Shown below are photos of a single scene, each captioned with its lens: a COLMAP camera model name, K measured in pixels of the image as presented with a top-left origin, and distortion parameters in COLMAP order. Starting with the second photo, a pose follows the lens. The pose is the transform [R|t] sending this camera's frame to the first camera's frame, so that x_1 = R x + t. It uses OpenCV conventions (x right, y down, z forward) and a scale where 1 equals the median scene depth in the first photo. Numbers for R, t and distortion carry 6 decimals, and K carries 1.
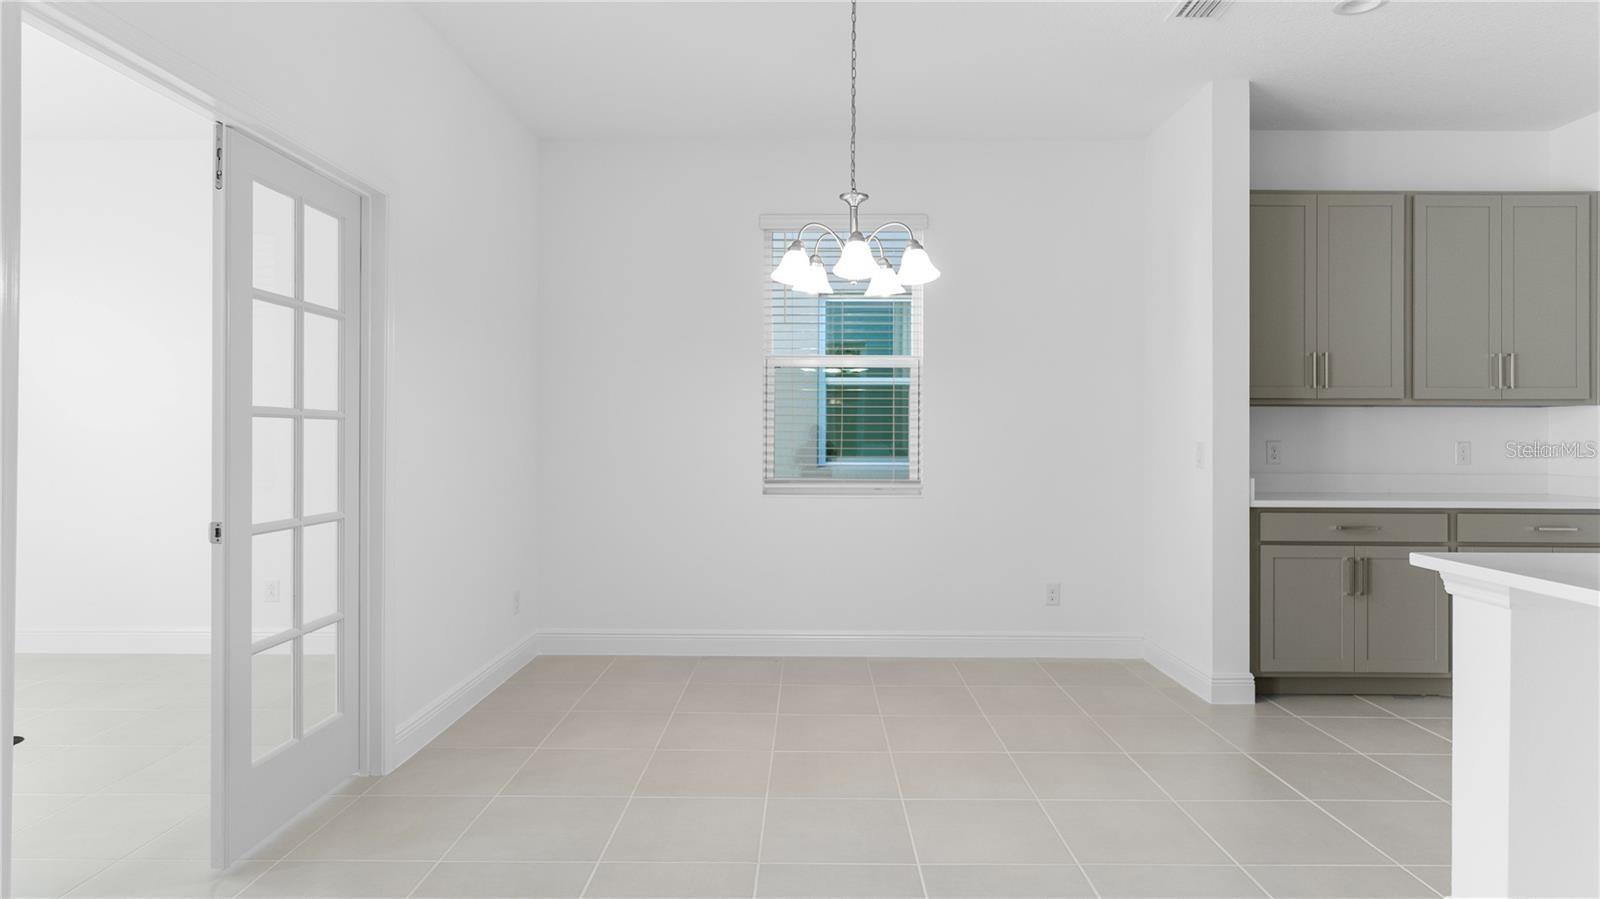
lens RADIAL K [[885.6, 0, 803.7], [0, 885.6, 440.7], [0, 0, 1]] dist [-0.017910, 0.000565]
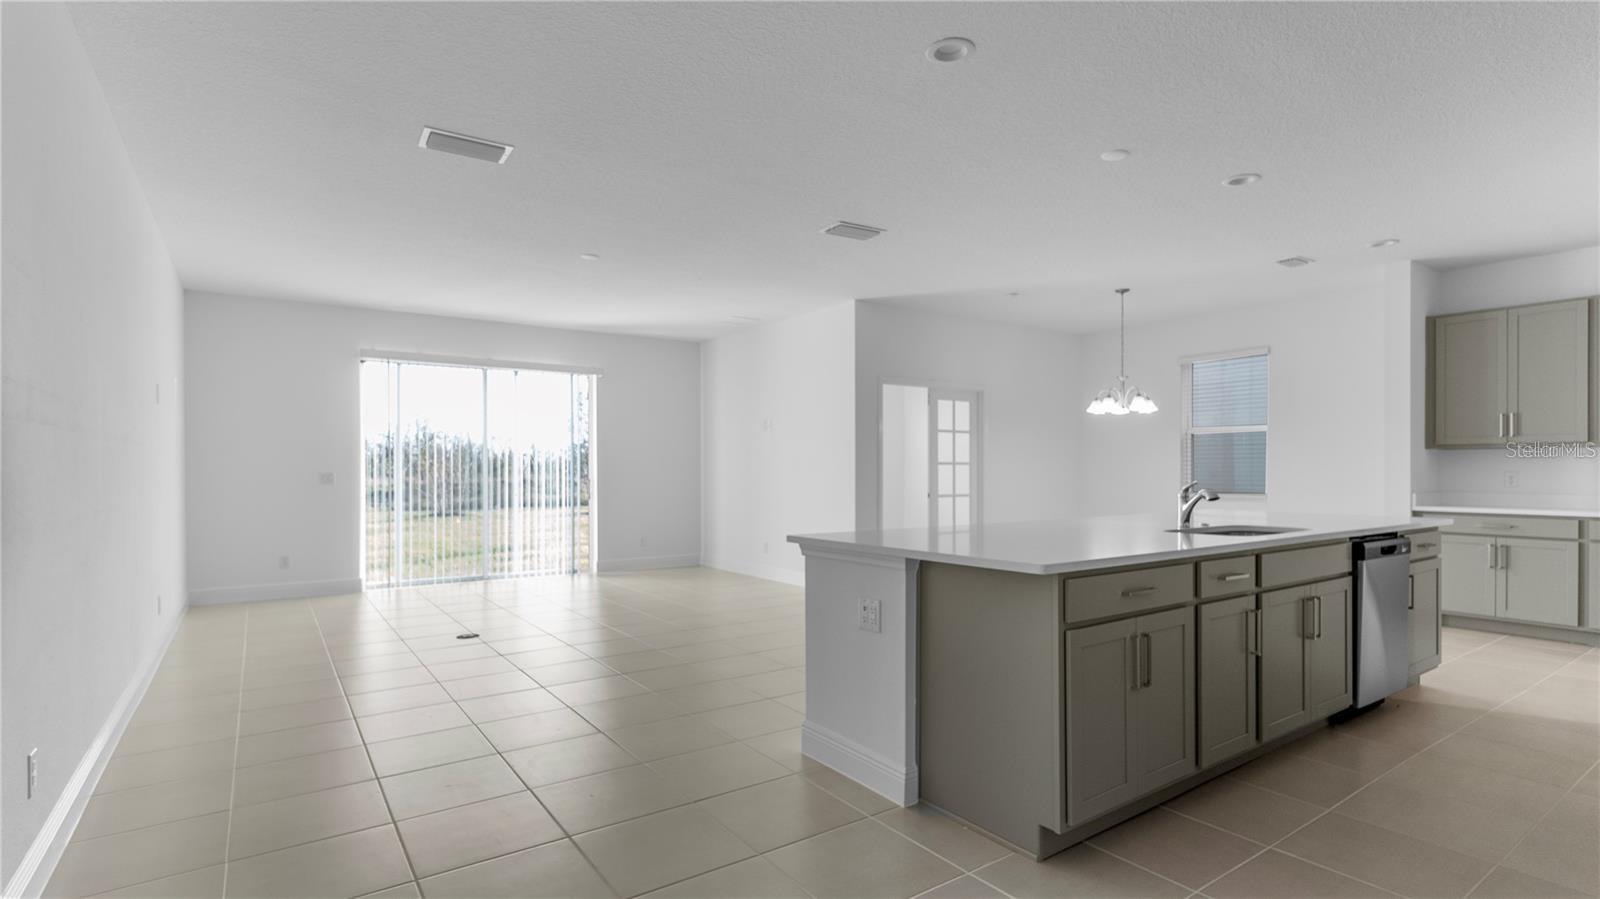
lens RADIAL K [[768.6, 0, 801.4], [0, 768.6, 458.9], [0, 0, 1]] dist [-0.000512, -0.000057]
pose [[0.579162, -0.012922, -0.815110, 1.514806], [0.002306, 0.999896, -0.014213, -0.007325], [0.815209, 0.006352, 0.579132, -1.212957]]
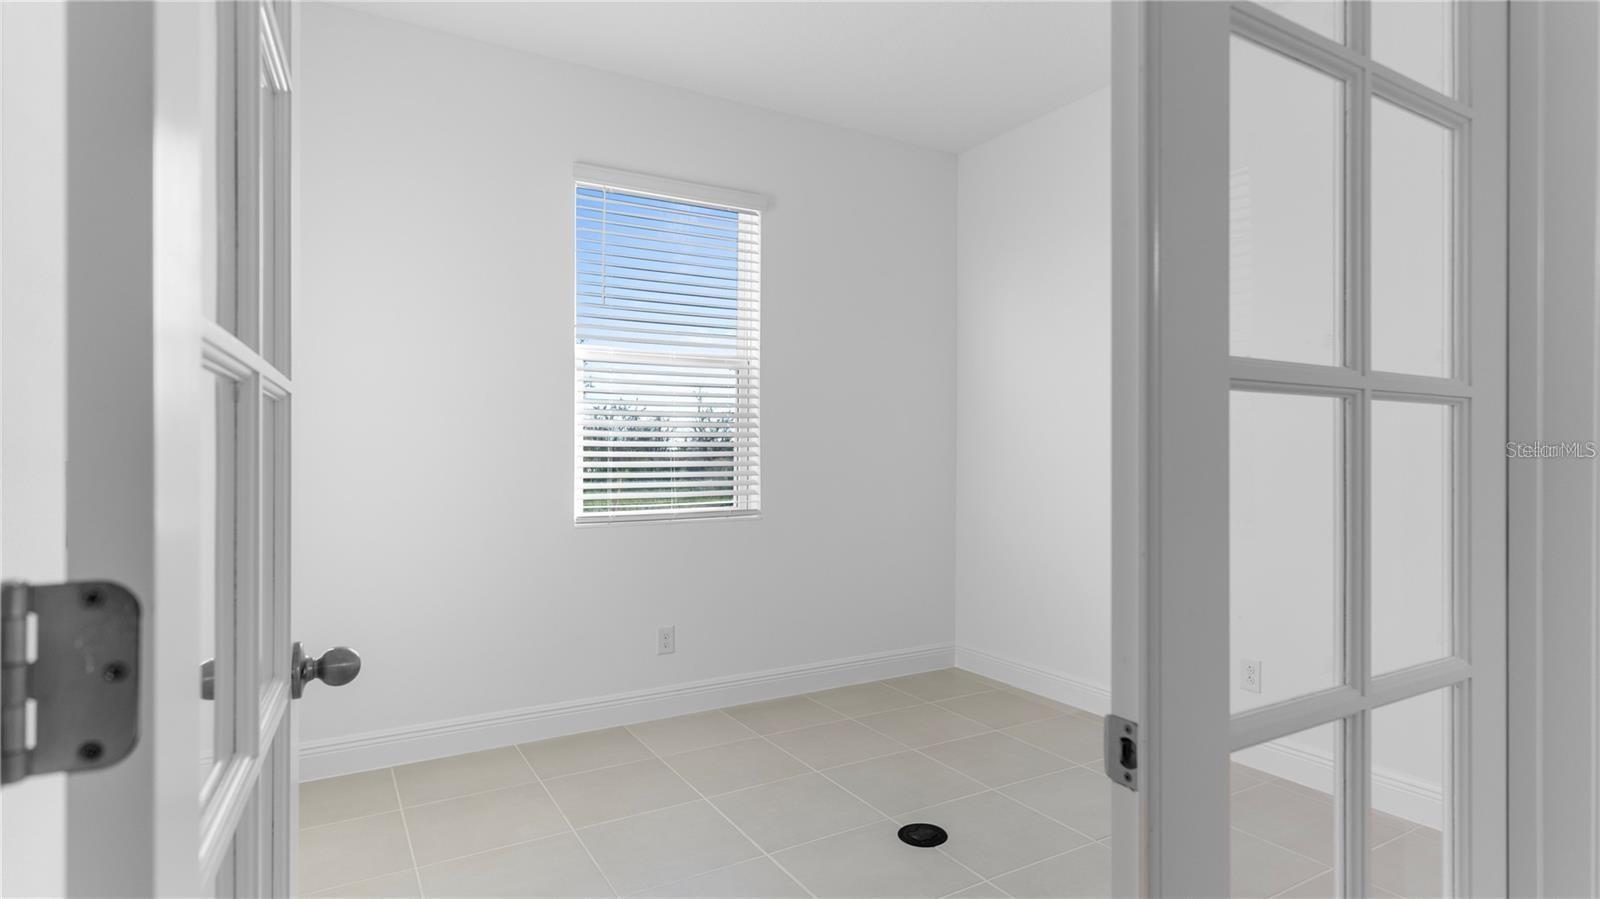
lens RADIAL K [[844.5, 0, 802.2], [0, 844.5, 450.5], [0, 0, 1]] dist [0.000566, -0.000065]
pose [[0.523079, -0.010775, -0.852216, -0.401257], [0.000220, 0.999922, -0.012508, -0.000226], [0.852284, 0.006355, 0.523040, 0.634847]]
